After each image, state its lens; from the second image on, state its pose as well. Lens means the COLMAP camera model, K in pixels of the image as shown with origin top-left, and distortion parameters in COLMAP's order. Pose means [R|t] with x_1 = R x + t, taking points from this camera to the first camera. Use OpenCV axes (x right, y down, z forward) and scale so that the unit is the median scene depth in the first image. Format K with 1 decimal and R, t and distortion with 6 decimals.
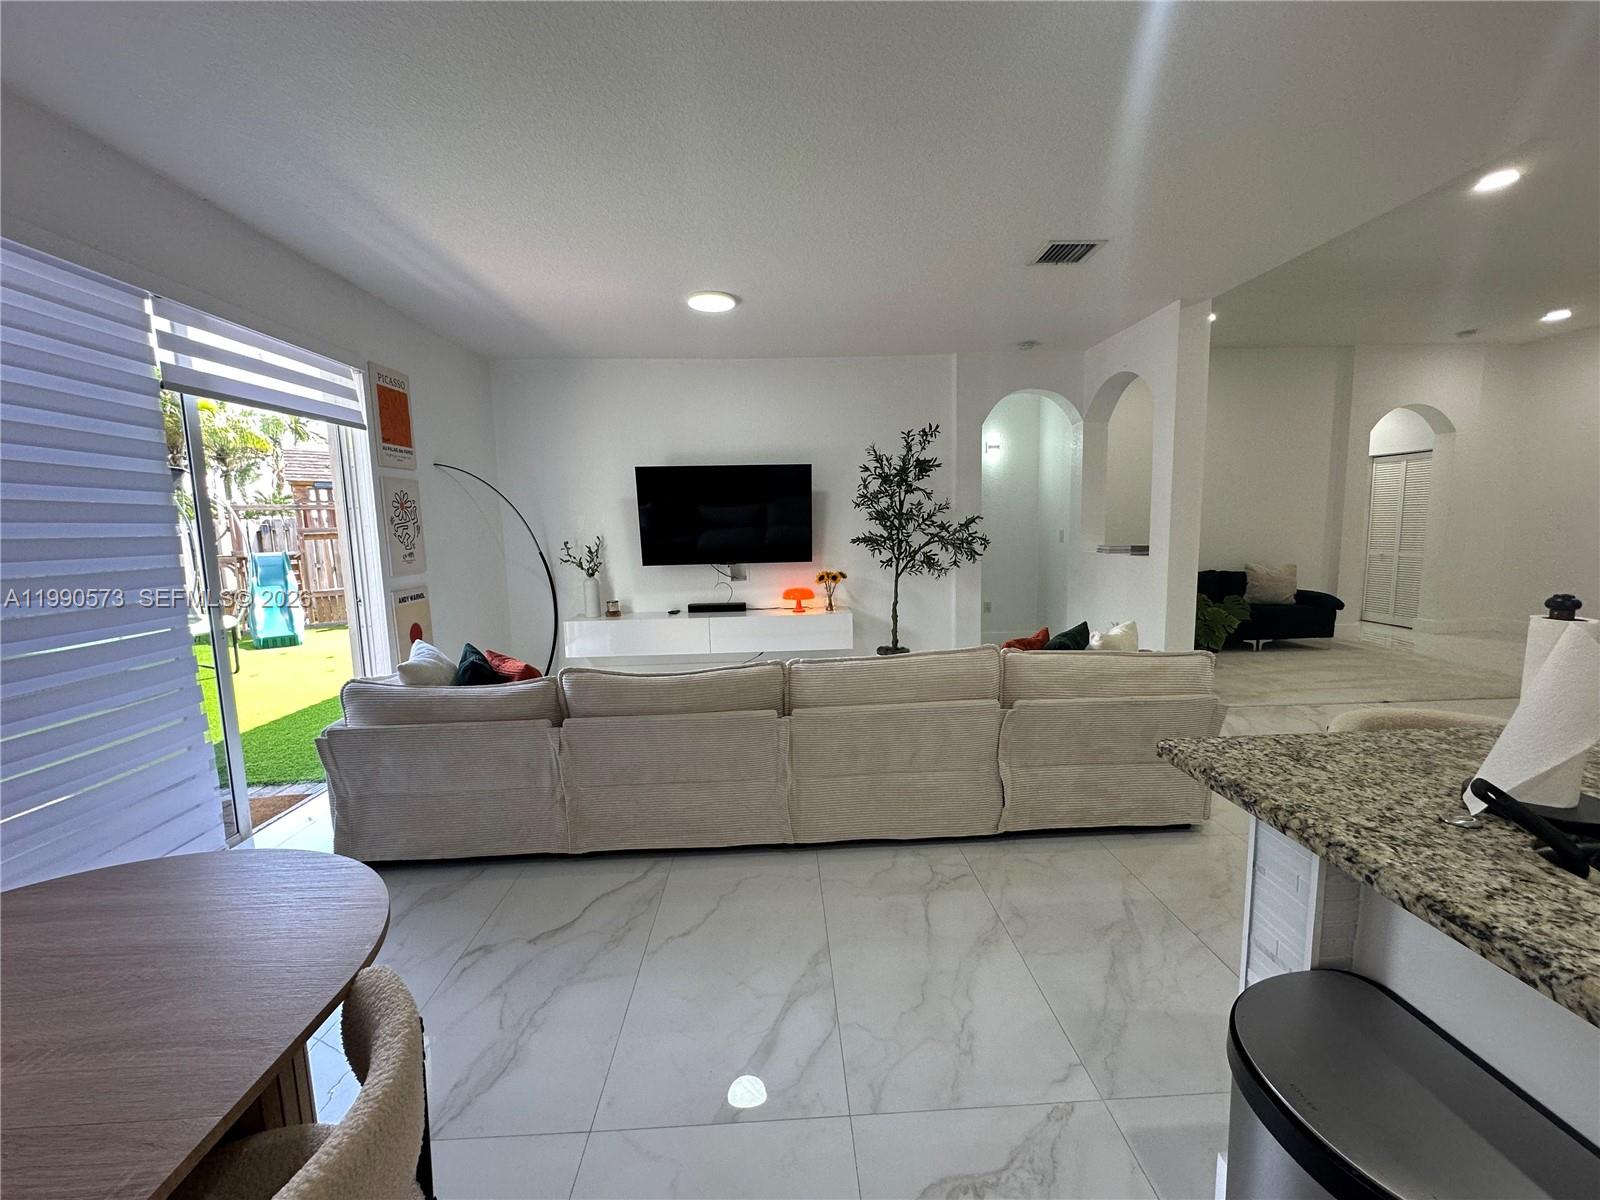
lens RADIAL K [[639.5, 0, 802.6], [0, 639.5, 596.1], [0, 0, 1]] dist [-0.005914, 0.000995]
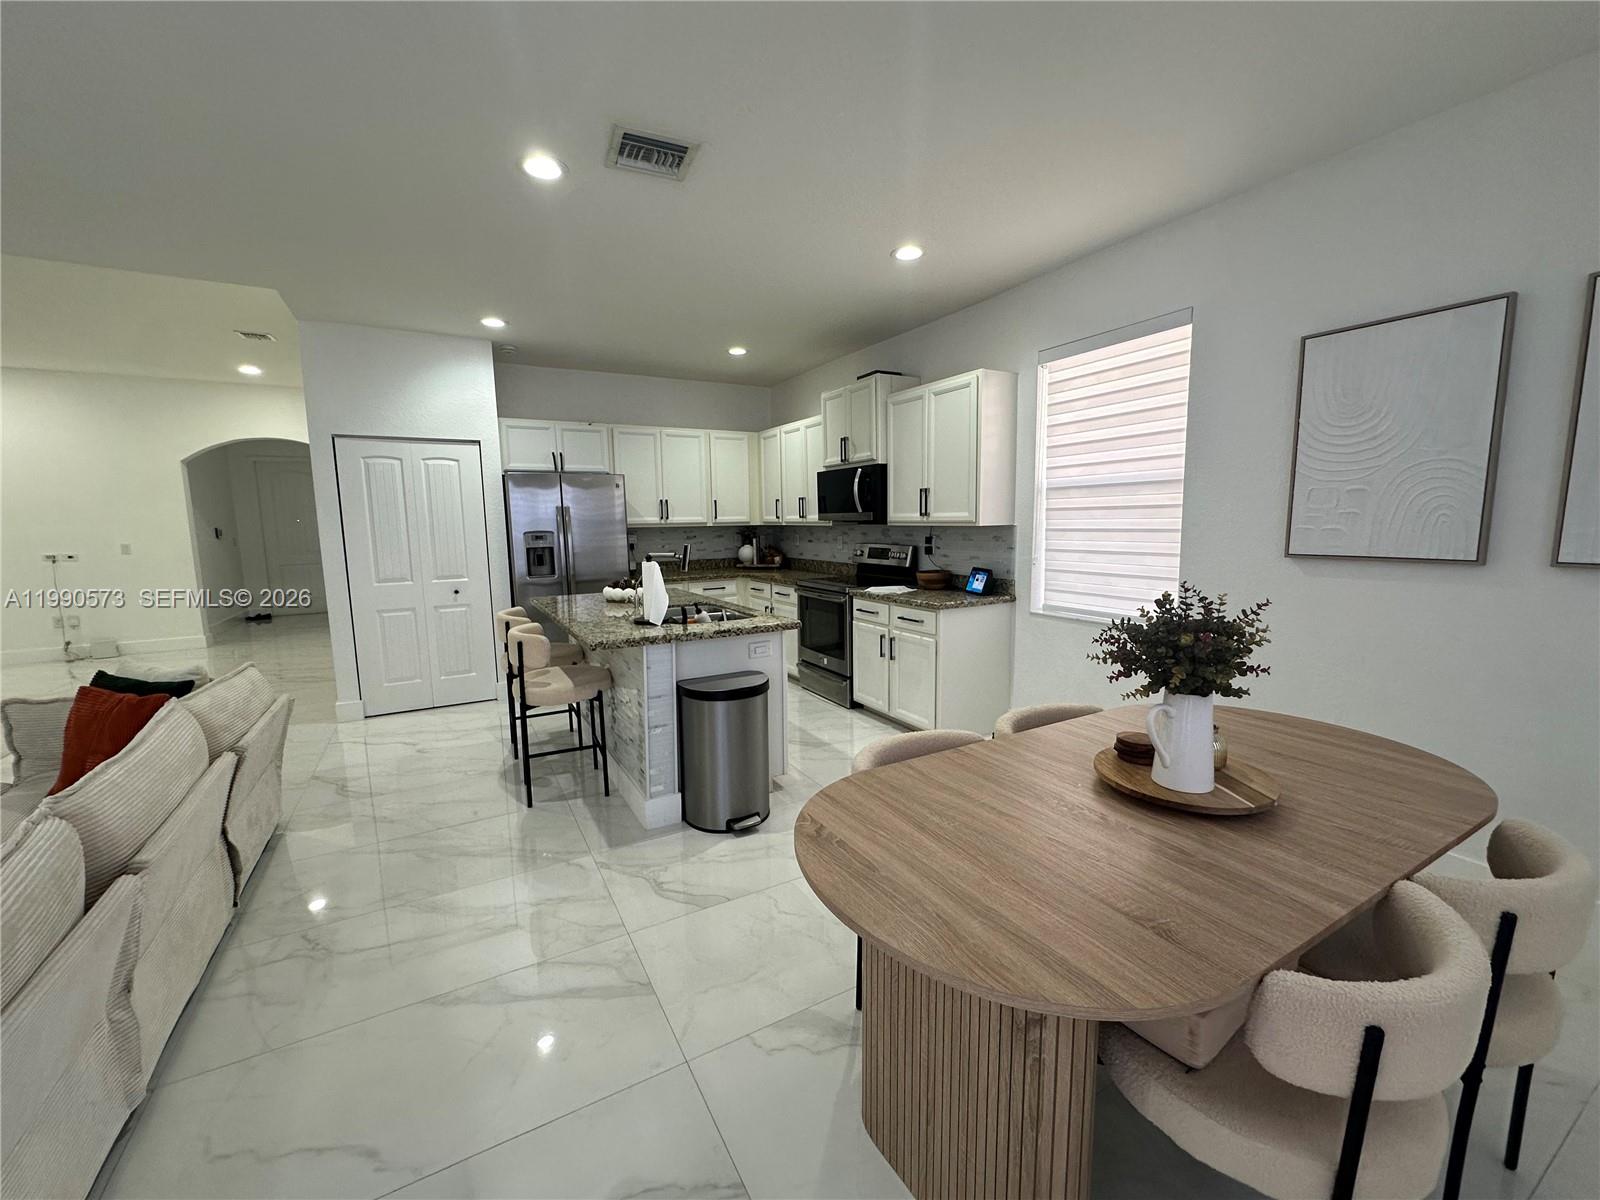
lens RADIAL K [[639.5, 0, 800.0], [0, 639.5, 599.6], [0, 0, 1]] dist [-0.005914, 0.000995]
pose [[-0.454343, -0.079082, 0.887309, -0.502544], [0.131255, 0.979238, 0.154484, -0.041661], [-0.881104, 0.186652, -0.434530, 0.426792]]
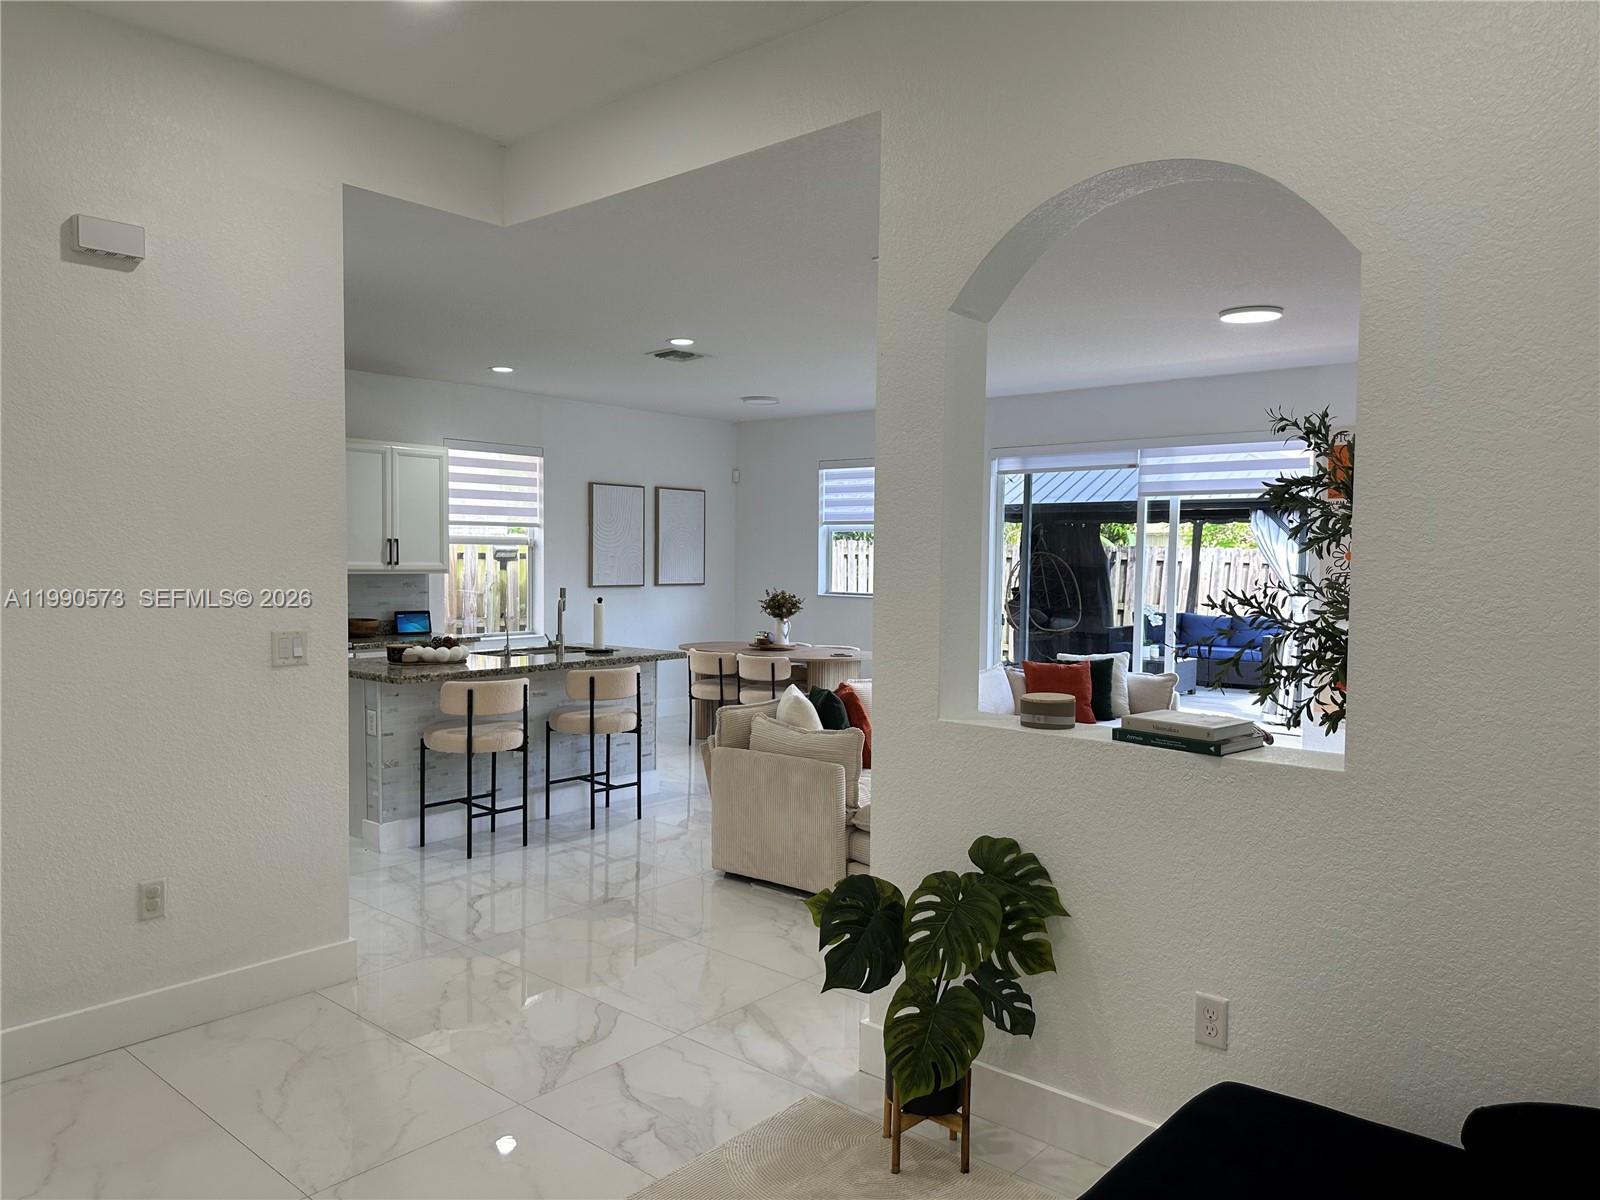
lens RADIAL K [[1125.8, 0, 798.6], [0, 1125.8, 595.3], [0, 0, 1]] dist [0.061952, -0.078570]
pose [[-0.683668, 0.046643, -0.728301, 1.338726], [-0.078905, 0.987381, 0.137305, -0.264961], [0.725515, 0.151337, -0.671361, 1.624364]]
